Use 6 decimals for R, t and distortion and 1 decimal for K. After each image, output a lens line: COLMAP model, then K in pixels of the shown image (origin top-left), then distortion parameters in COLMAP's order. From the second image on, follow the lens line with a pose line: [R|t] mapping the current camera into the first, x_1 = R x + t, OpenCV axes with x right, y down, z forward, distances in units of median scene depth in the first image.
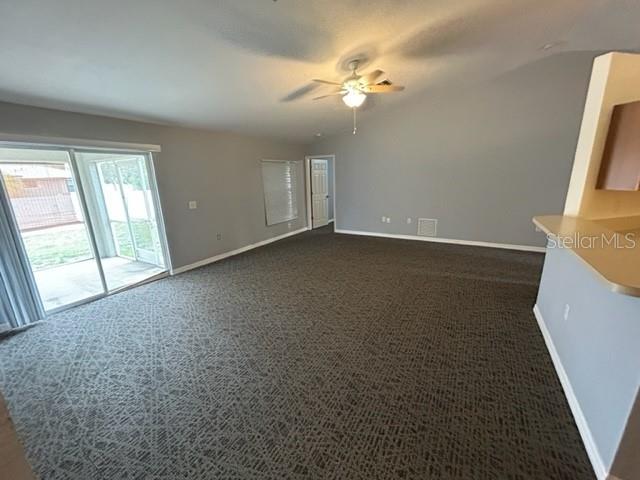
lens RADIAL K [[257.7, 0, 321.0], [0, 257.7, 239.5], [0, 0, 1]] dist [-0.001315, 0.000433]
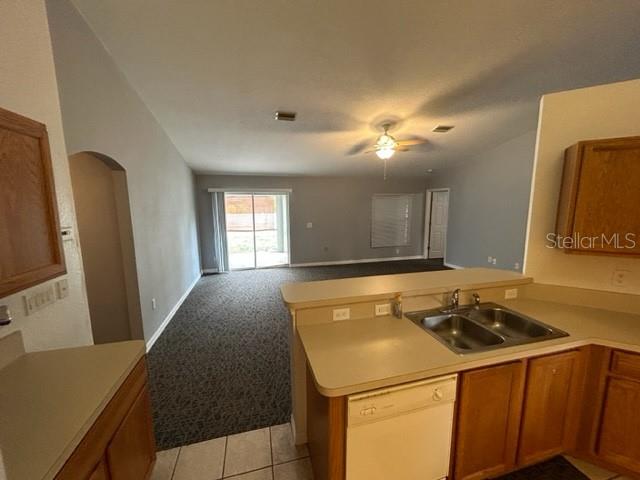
lens RADIAL K [[257.7, 0, 321.0], [0, 257.7, 239.5], [0, 0, 1]] dist [-0.001315, 0.000433]
pose [[0.713790, 0.122992, -0.689476, 0.642493], [-0.181120, 0.983387, -0.012086, -0.046703], [0.676535, 0.133505, 0.724208, -0.051642]]
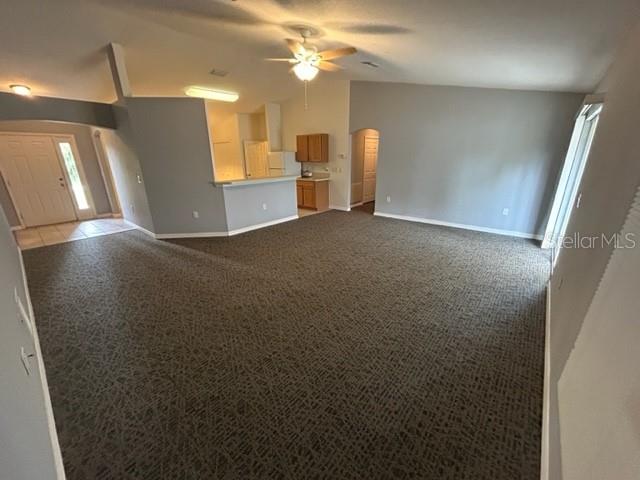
lens RADIAL K [[257.7, 0, 321.0], [0, 257.7, 239.5], [0, 0, 1]] dist [-0.001315, 0.000433]
pose [[-0.986191, -0.011558, 0.165210, -0.067120], [0.077701, 0.848664, 0.523193, -0.400469], [-0.146255, 0.528805, -0.836047, 1.632018]]
